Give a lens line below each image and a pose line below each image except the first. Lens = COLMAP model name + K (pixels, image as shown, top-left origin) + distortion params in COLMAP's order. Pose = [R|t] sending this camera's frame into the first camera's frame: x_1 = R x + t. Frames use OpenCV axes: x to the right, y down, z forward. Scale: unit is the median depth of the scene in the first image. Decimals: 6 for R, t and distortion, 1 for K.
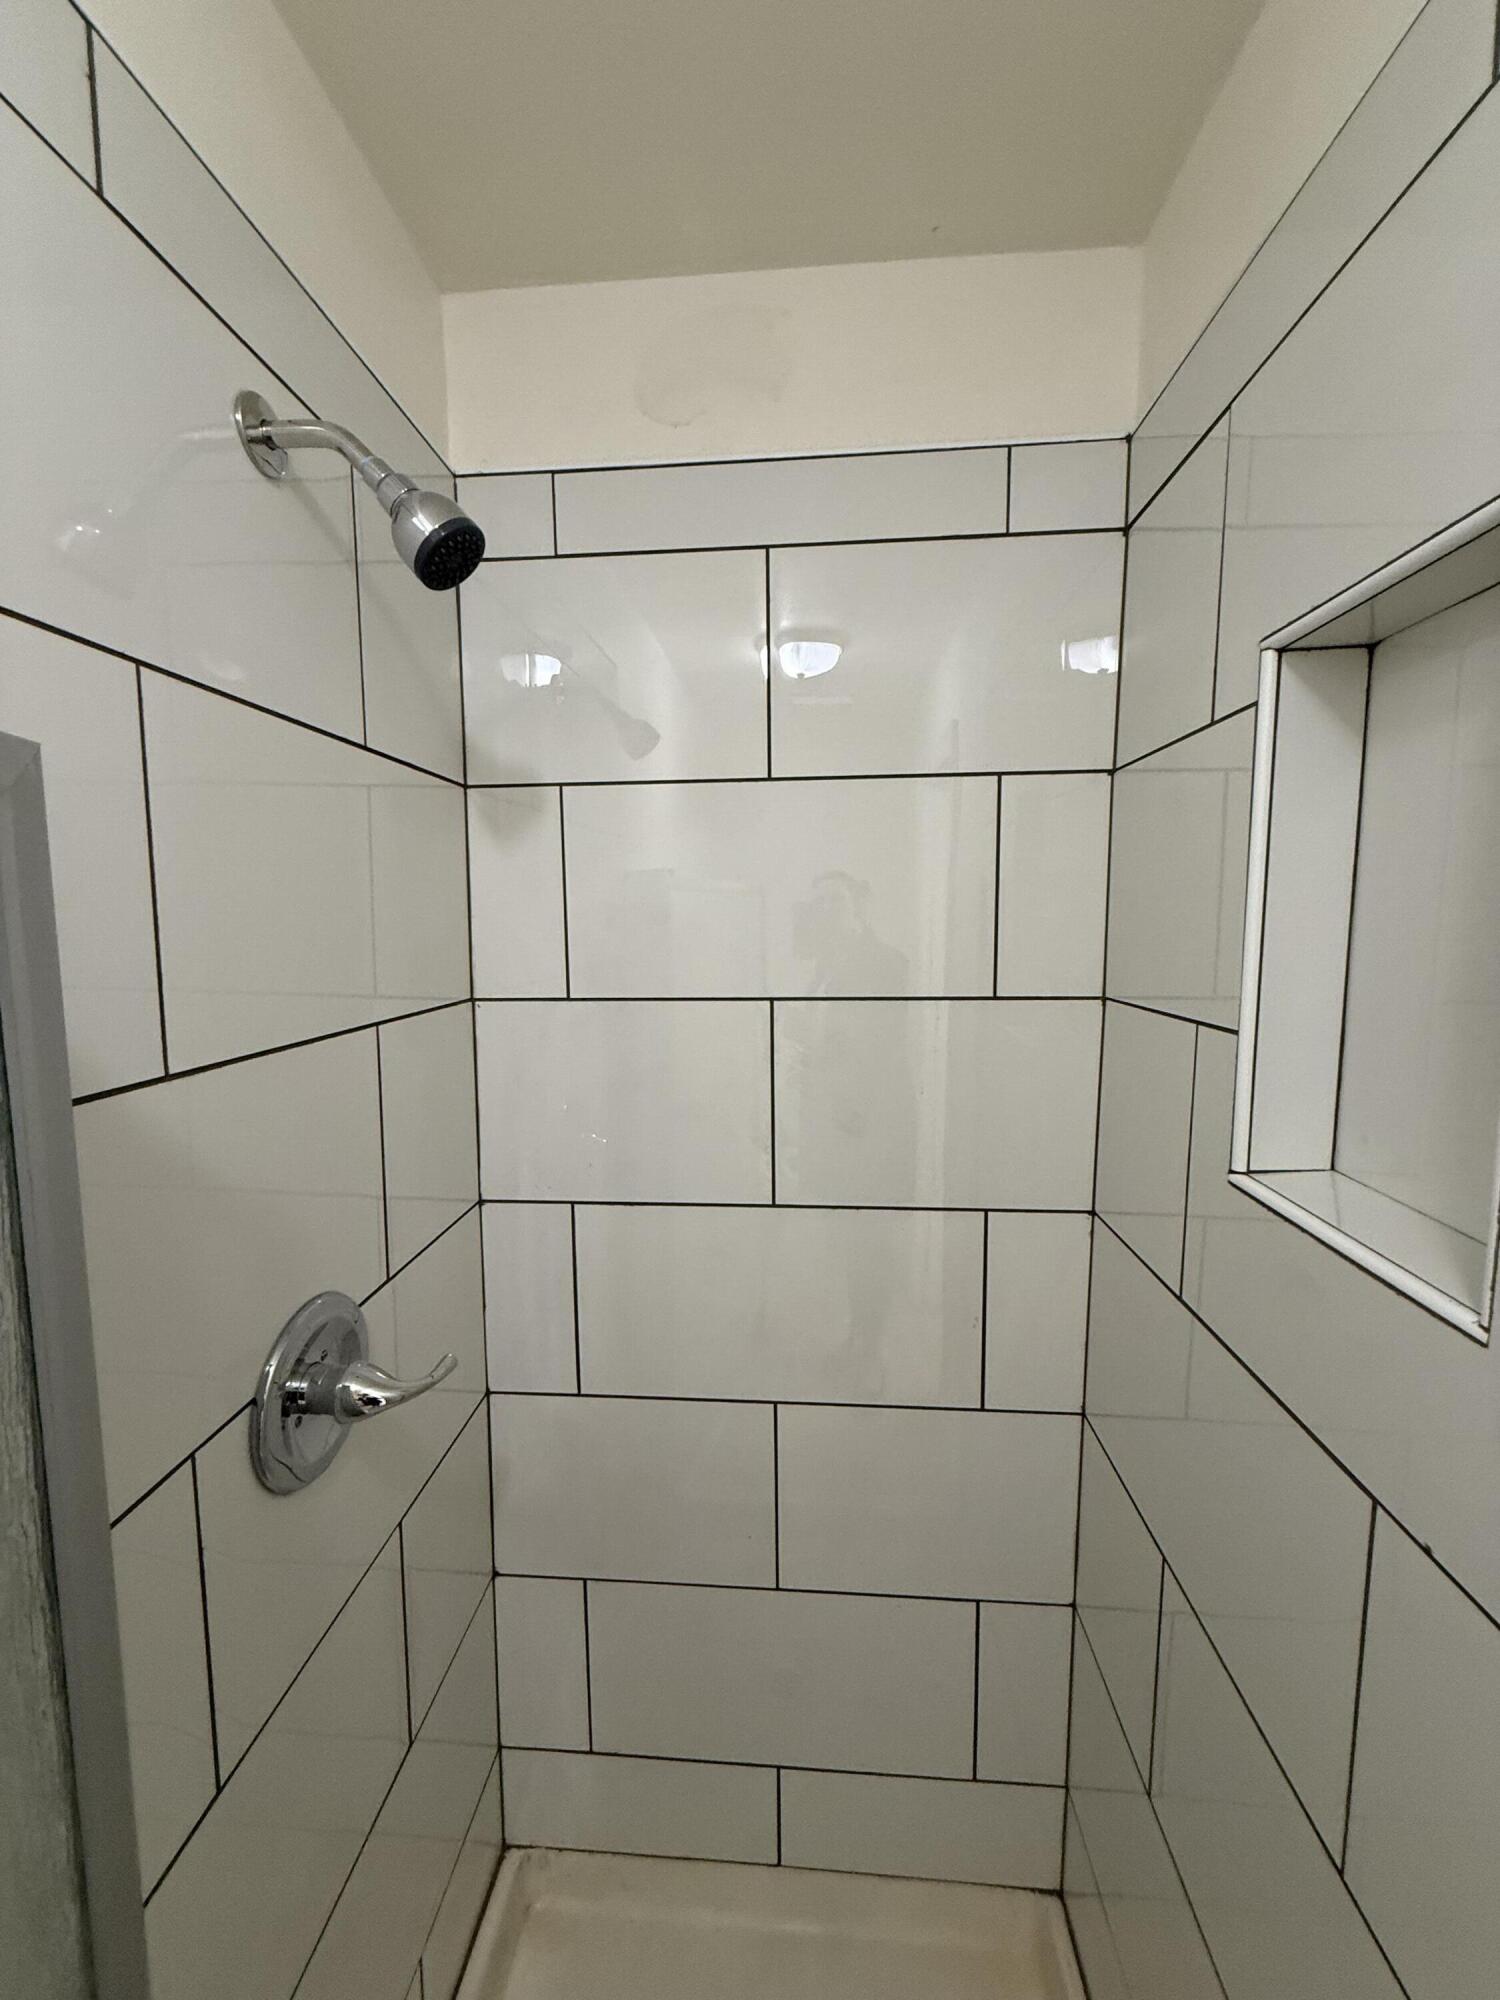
lens RADIAL K [[791.7, 0, 749.6], [0, 791.7, 997.5], [0, 0, 1]] dist [-0.000350, -0.000126]
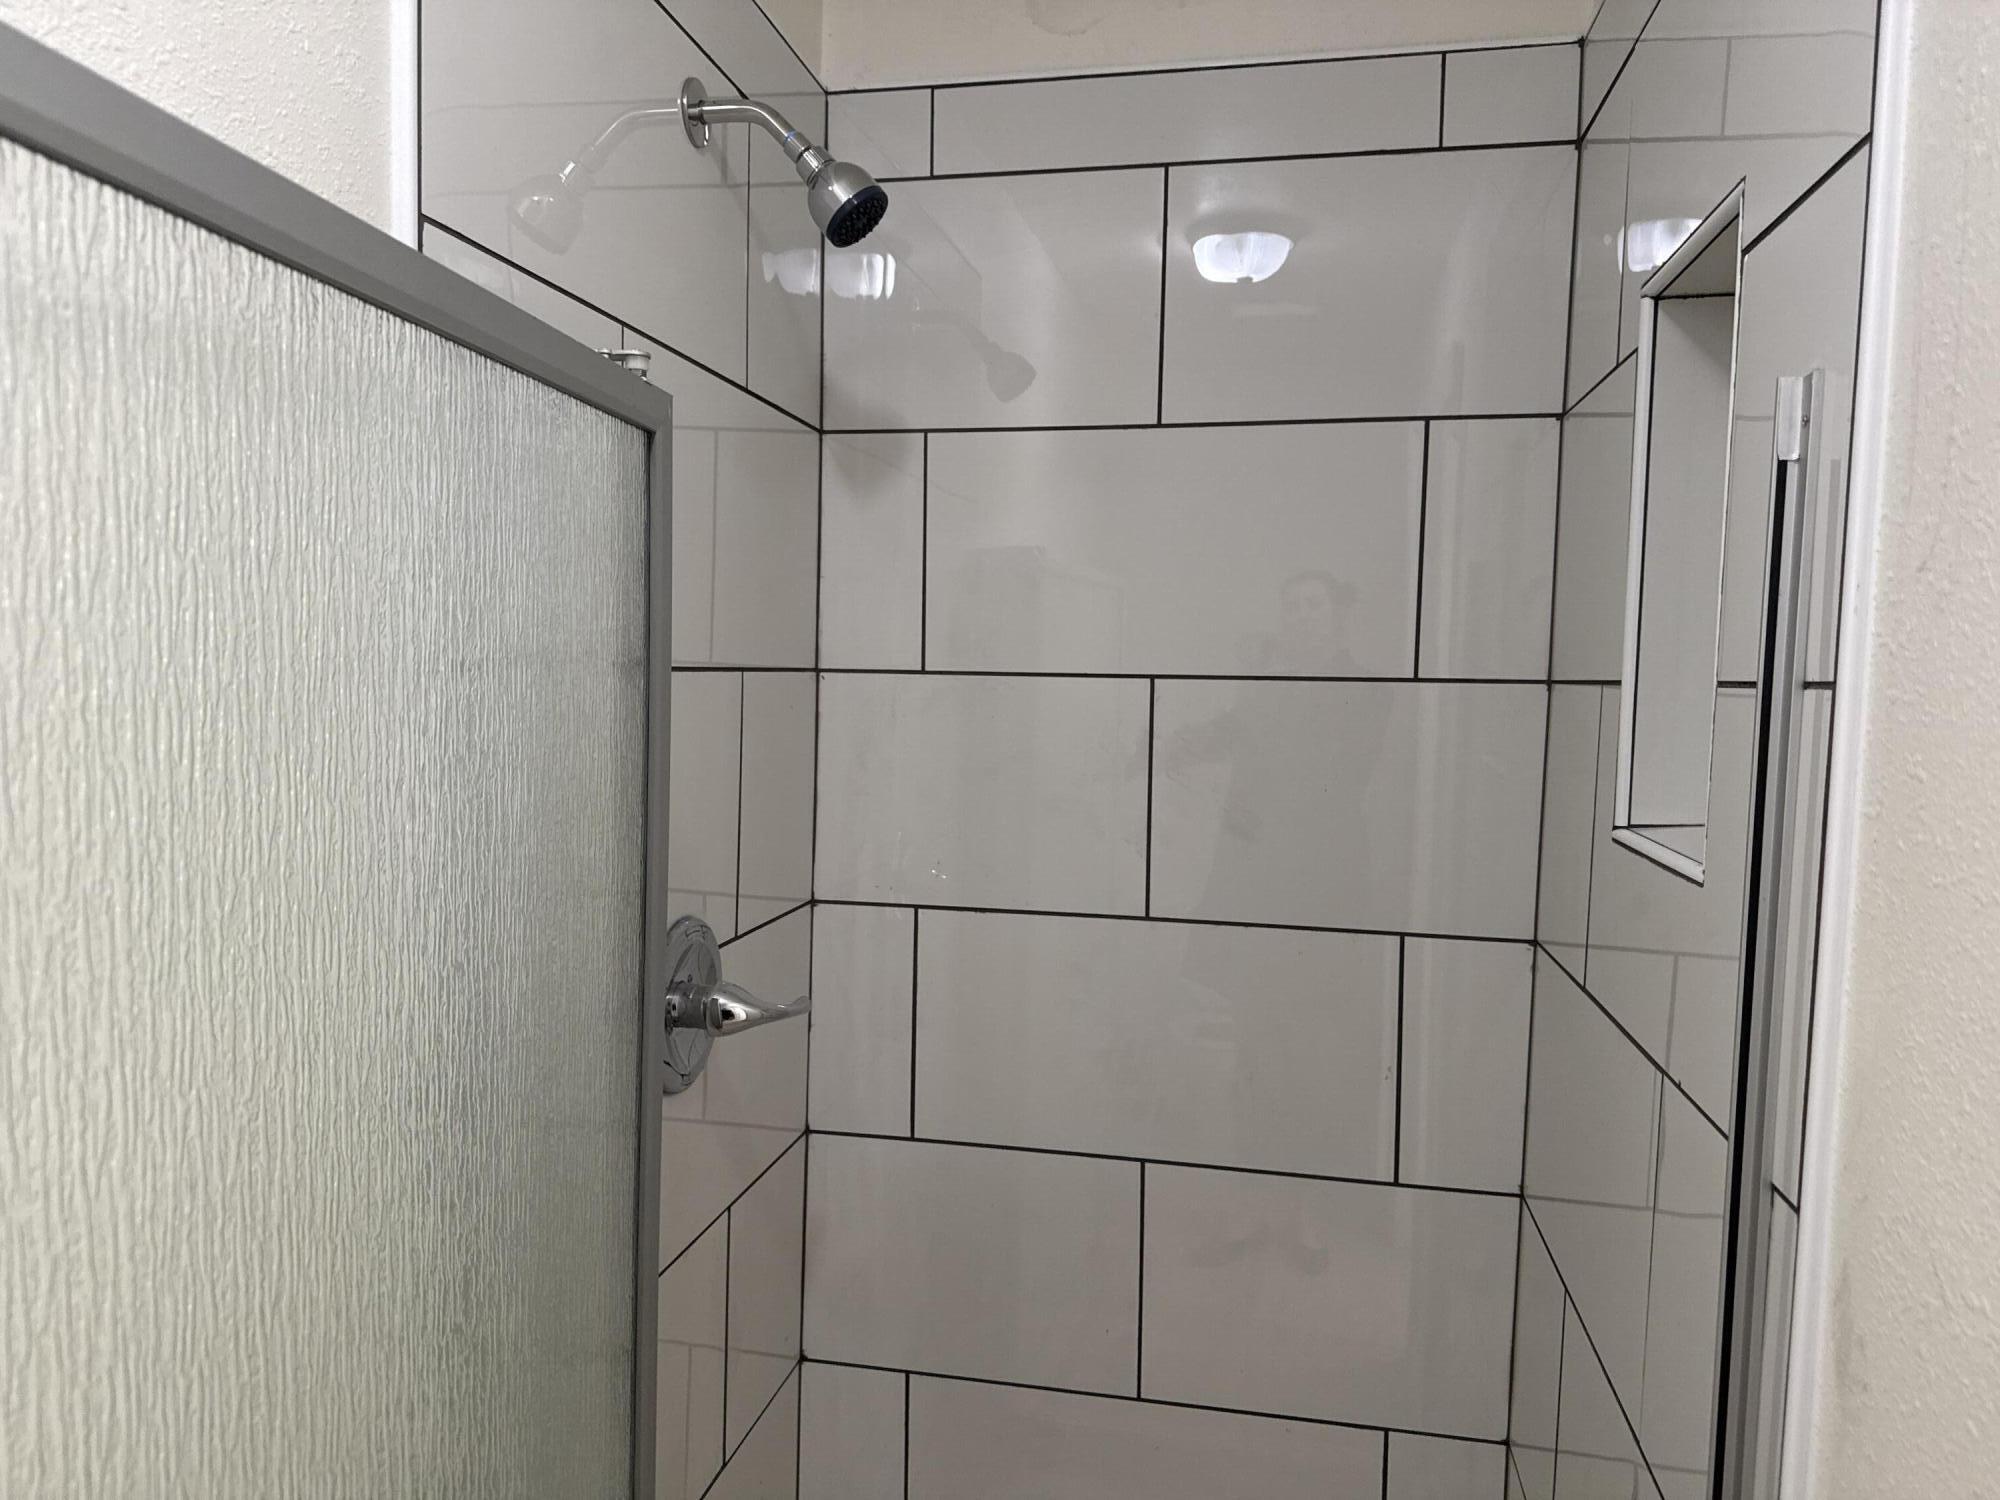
lens RADIAL K [[1377.6, 0, 991.0], [0, 1377.6, 753.5], [0, 0, 1]] dist [0.147039, -0.264181]
pose [[0.991562, 0.035742, -0.124608, 0.049053], [-0.040538, 0.998523, -0.036169, 0.165882], [0.123131, 0.040916, 0.991547, -0.591745]]
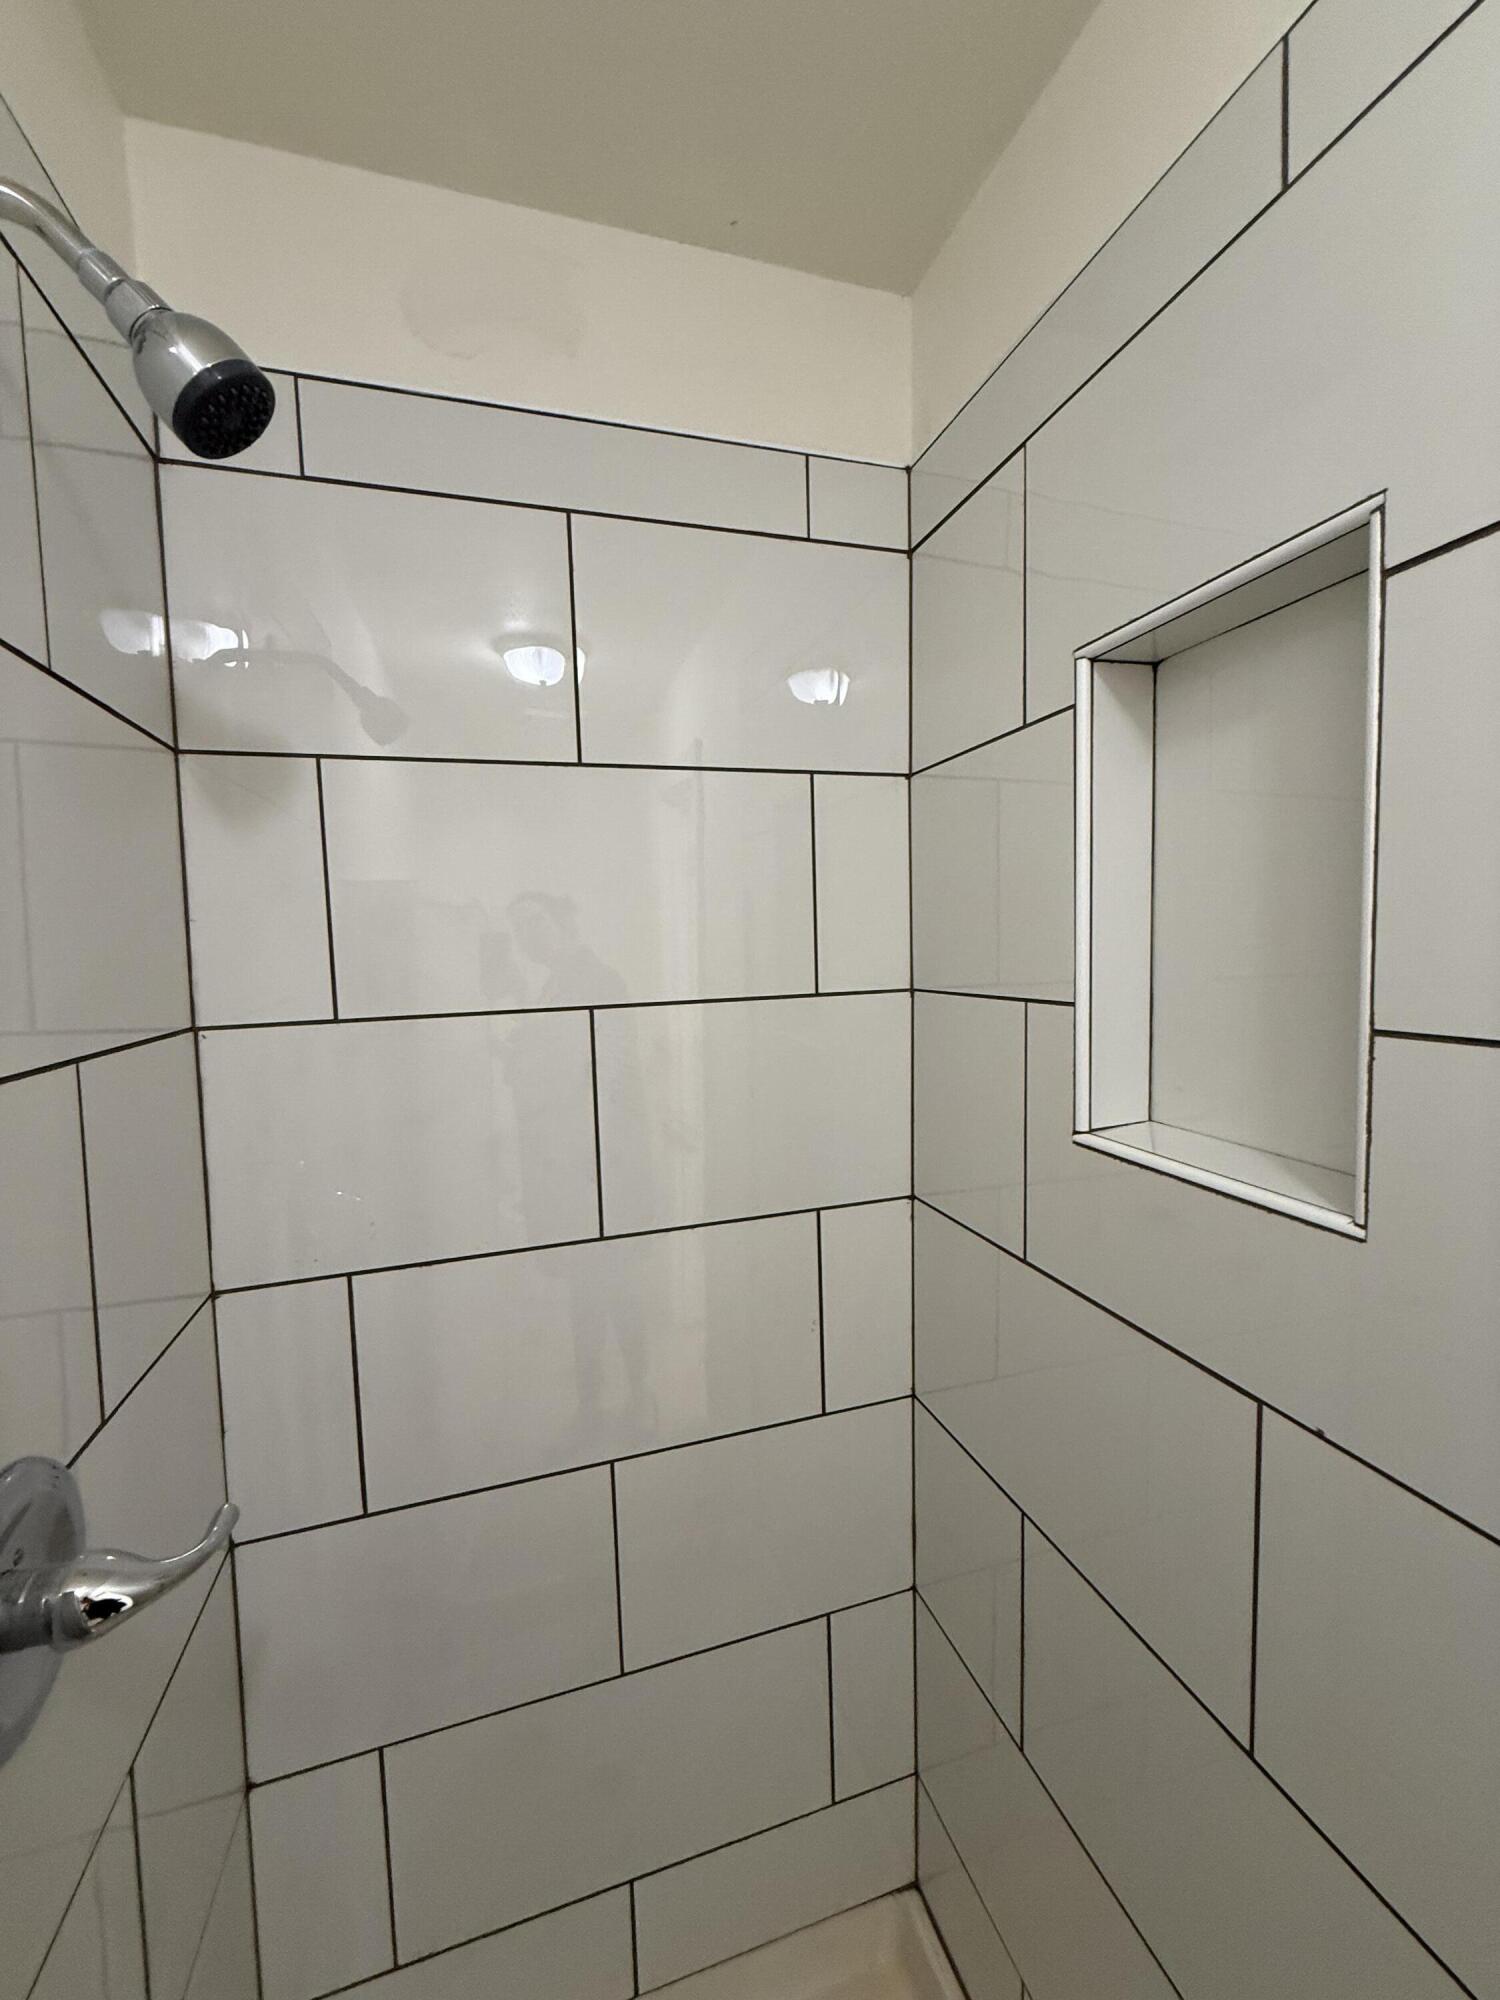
lens RADIAL K [[794.5, 0, 750.9], [0, 794.5, 995.9], [0, 0, 1]] dist [-0.000677, 0.000497]
pose [[0.930038, -0.045002, 0.364698, -0.145986], [0.059214, 0.997856, -0.027874, 0.027350], [-0.362662, 0.047519, 0.930708, 0.102131]]
